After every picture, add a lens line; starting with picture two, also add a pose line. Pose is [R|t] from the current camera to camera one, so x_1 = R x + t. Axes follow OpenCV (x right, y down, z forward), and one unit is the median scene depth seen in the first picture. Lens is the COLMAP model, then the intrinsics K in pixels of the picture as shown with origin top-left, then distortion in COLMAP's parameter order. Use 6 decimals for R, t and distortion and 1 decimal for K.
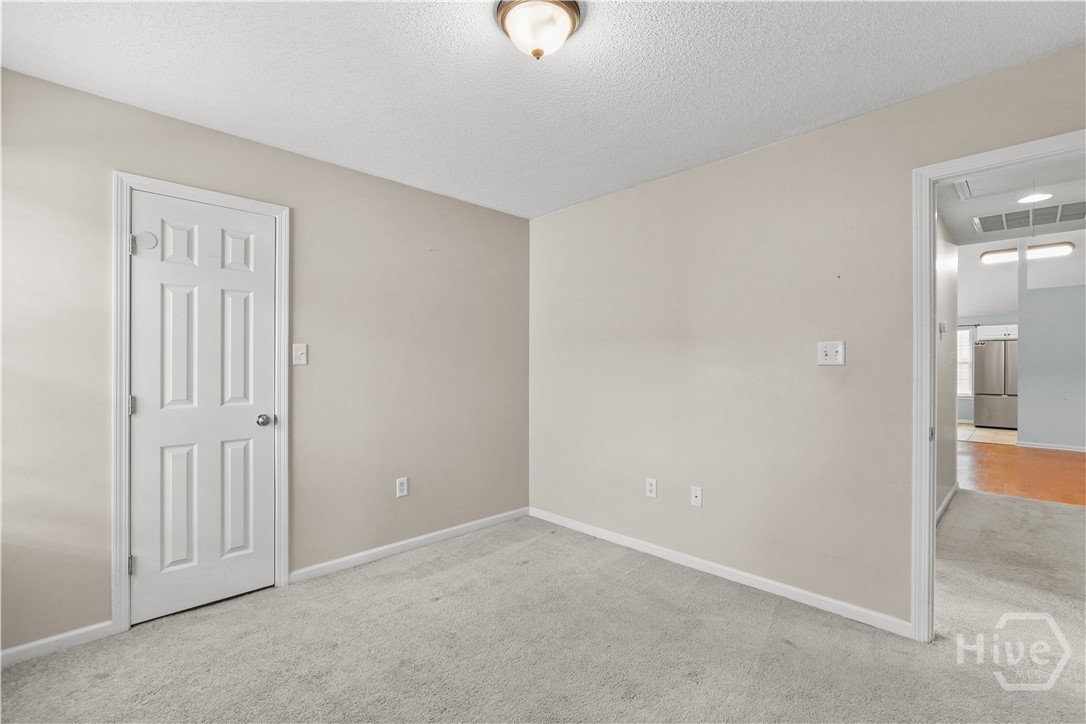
lens RADIAL K [[483.2, 0, 540.8], [0, 483.2, 366.5], [0, 0, 1]] dist [-0.007545, 0.004358]
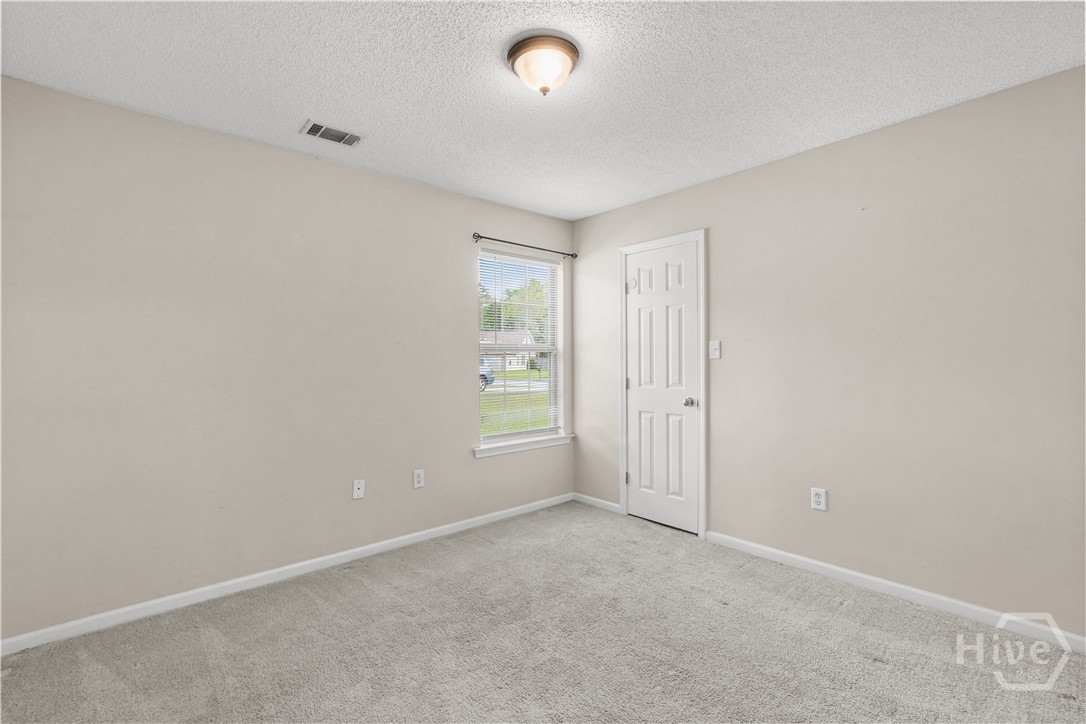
lens RADIAL K [[483.2, 0, 544.9], [0, 483.2, 367.3], [0, 0, 1]] dist [-0.007545, 0.004358]
pose [[-0.041361, 0.011163, -0.999082, 0.763994], [0.001094, 0.999937, 0.011127, 0.004294], [0.999144, -0.000633, -0.041371, 0.698417]]
